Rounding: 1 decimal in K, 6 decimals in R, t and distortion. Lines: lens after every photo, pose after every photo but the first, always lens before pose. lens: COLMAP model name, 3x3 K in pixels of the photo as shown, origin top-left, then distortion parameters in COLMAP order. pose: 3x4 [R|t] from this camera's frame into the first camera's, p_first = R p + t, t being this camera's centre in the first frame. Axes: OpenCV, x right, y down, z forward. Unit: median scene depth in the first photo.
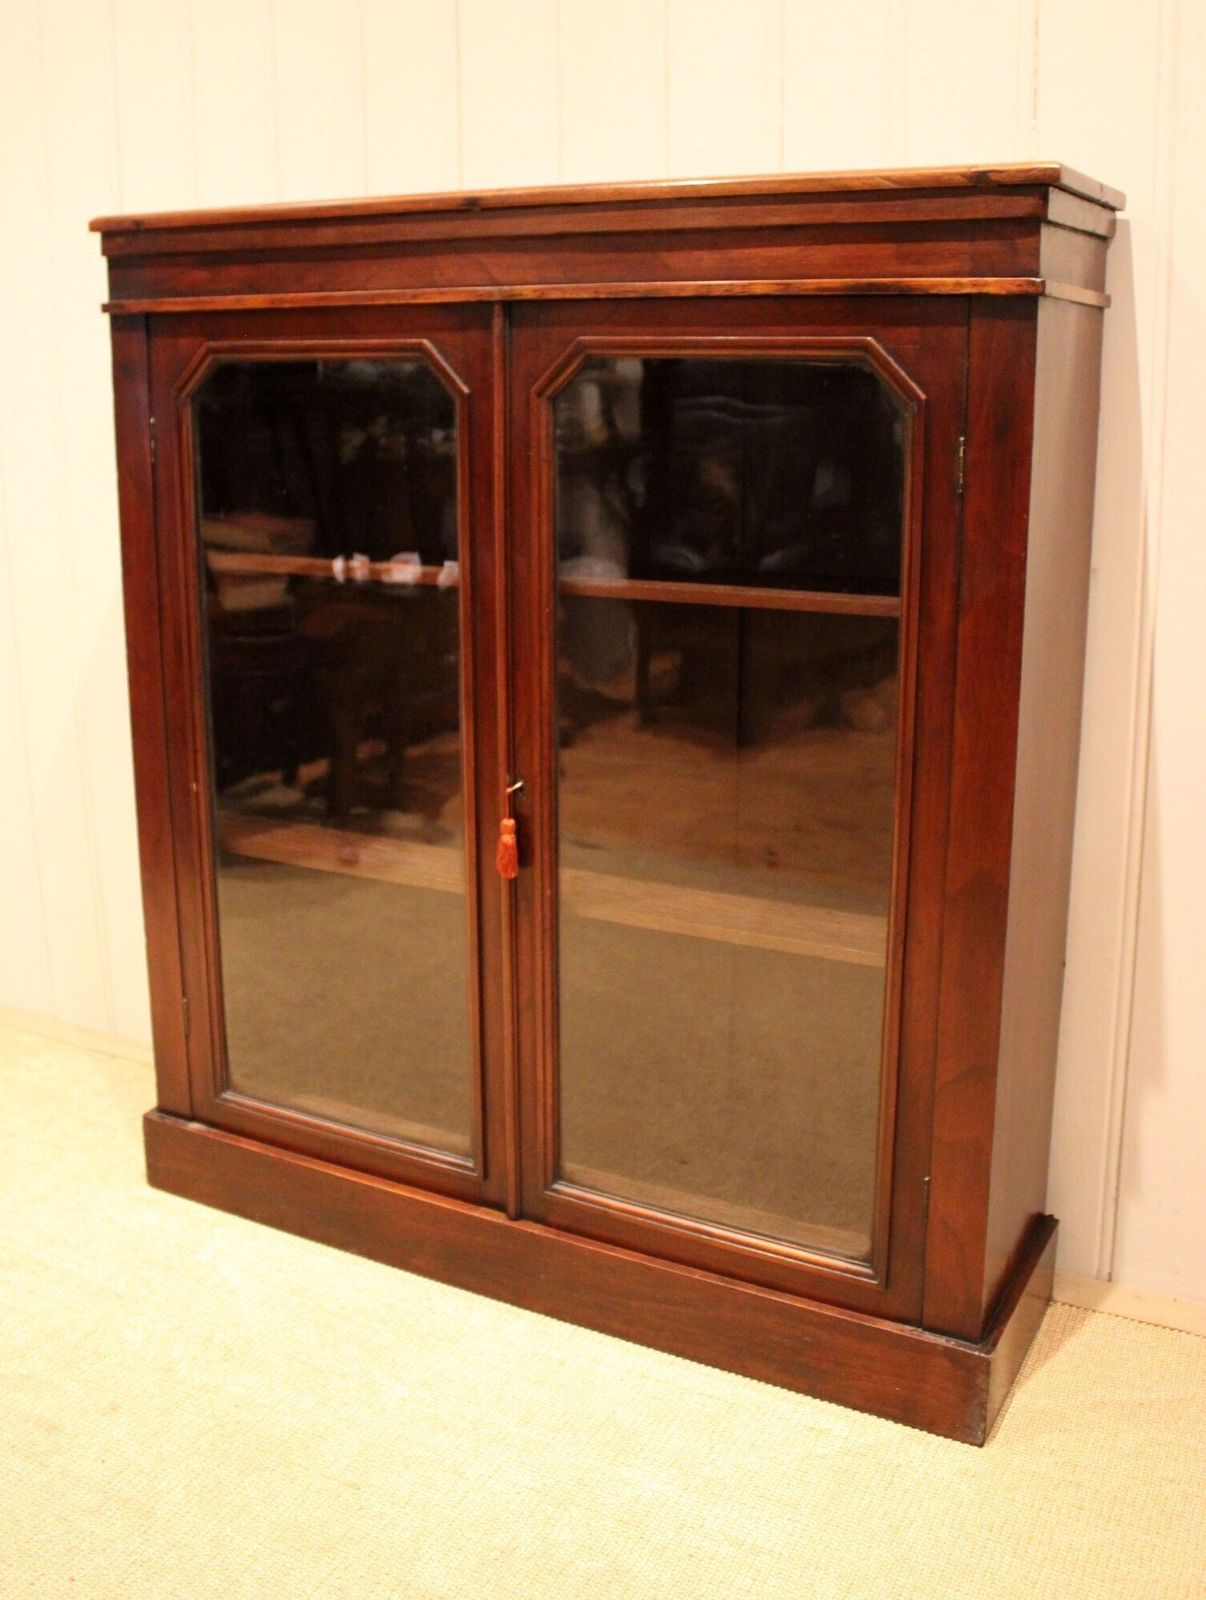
lens RADIAL K [[1640.1, 0, 612.7], [0, 1640.1, 761.1], [0, 0, 1]] dist [-0.095524, 0.000000]
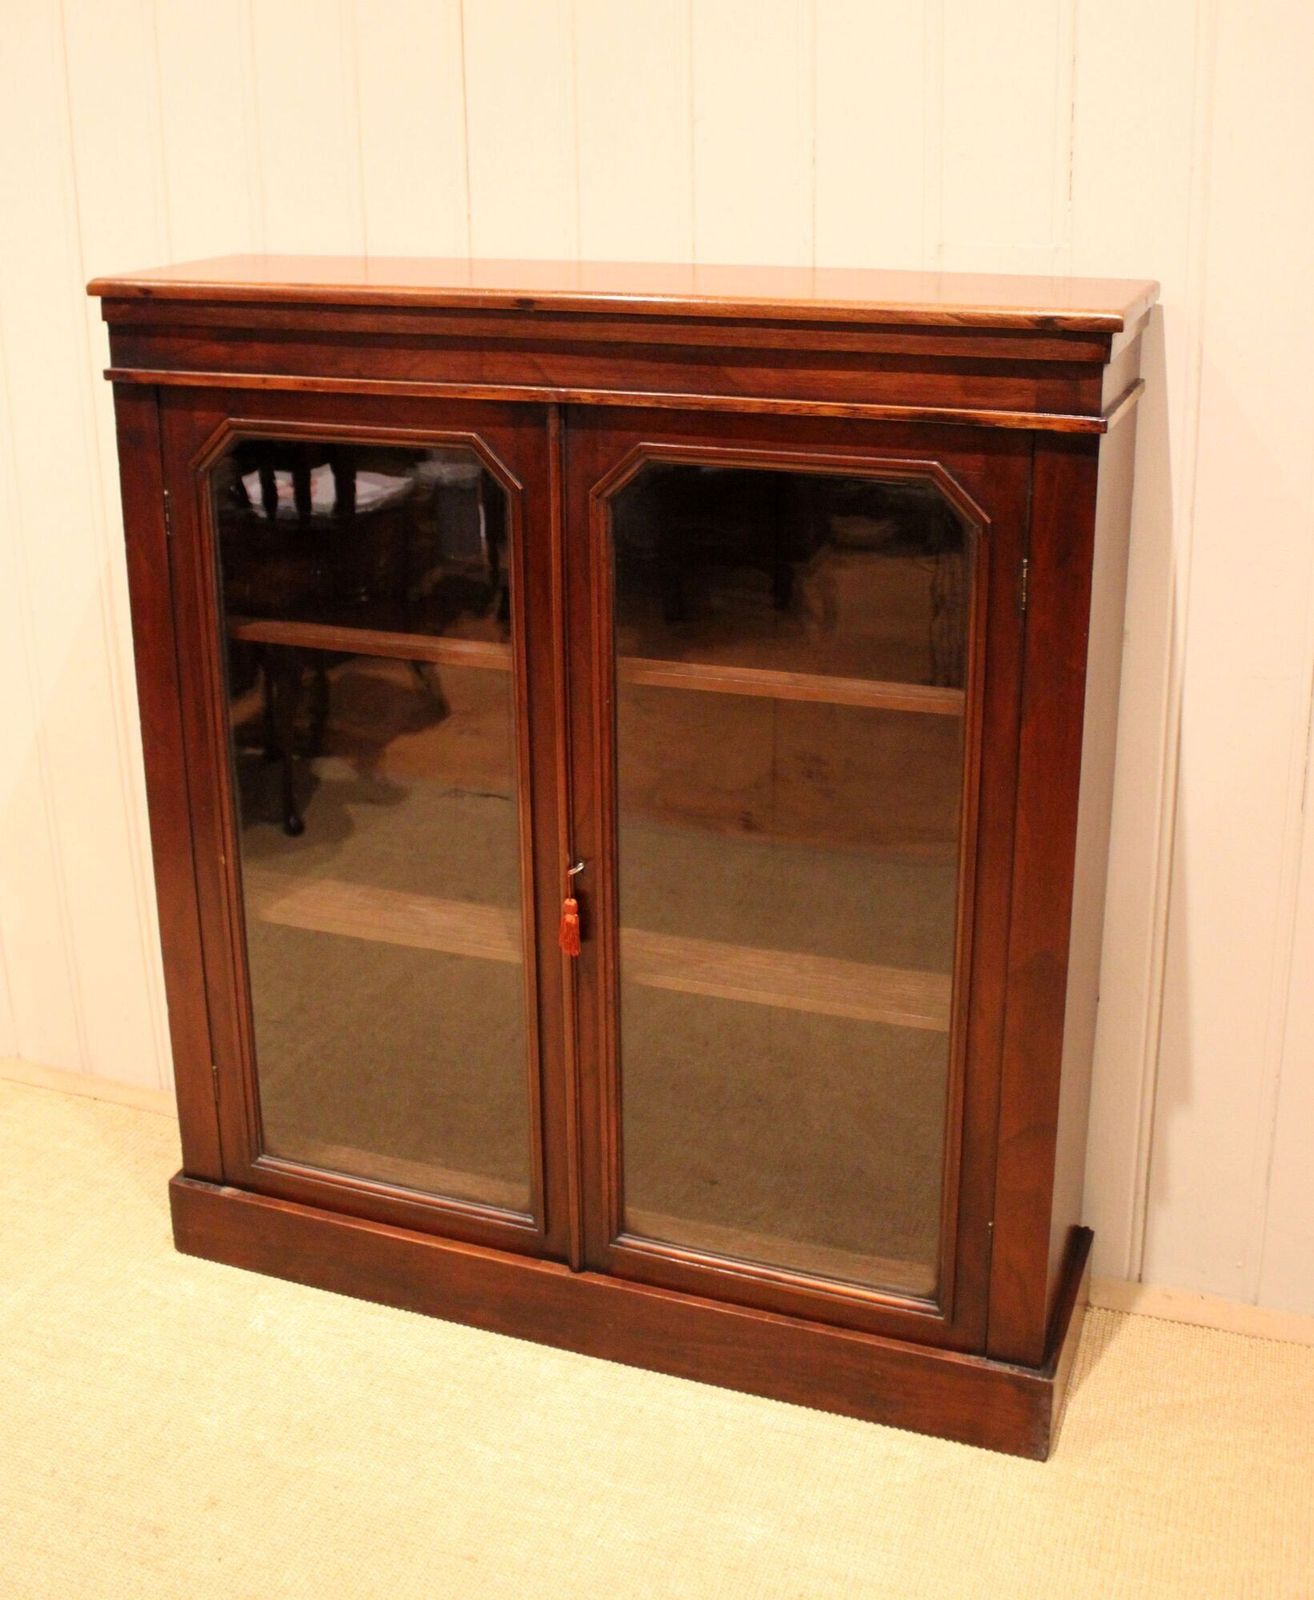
lens RADIAL K [[1889.2, 0, 679.6], [0, 1889.2, 710.9], [0, 0, 1]] dist [-0.080387, 0.000000]
pose [[0.991217, -0.045275, 0.124251, -0.140384], [0.035671, 0.996279, 0.078460, -0.174945], [-0.127341, -0.073339, 0.989144, -0.160816]]
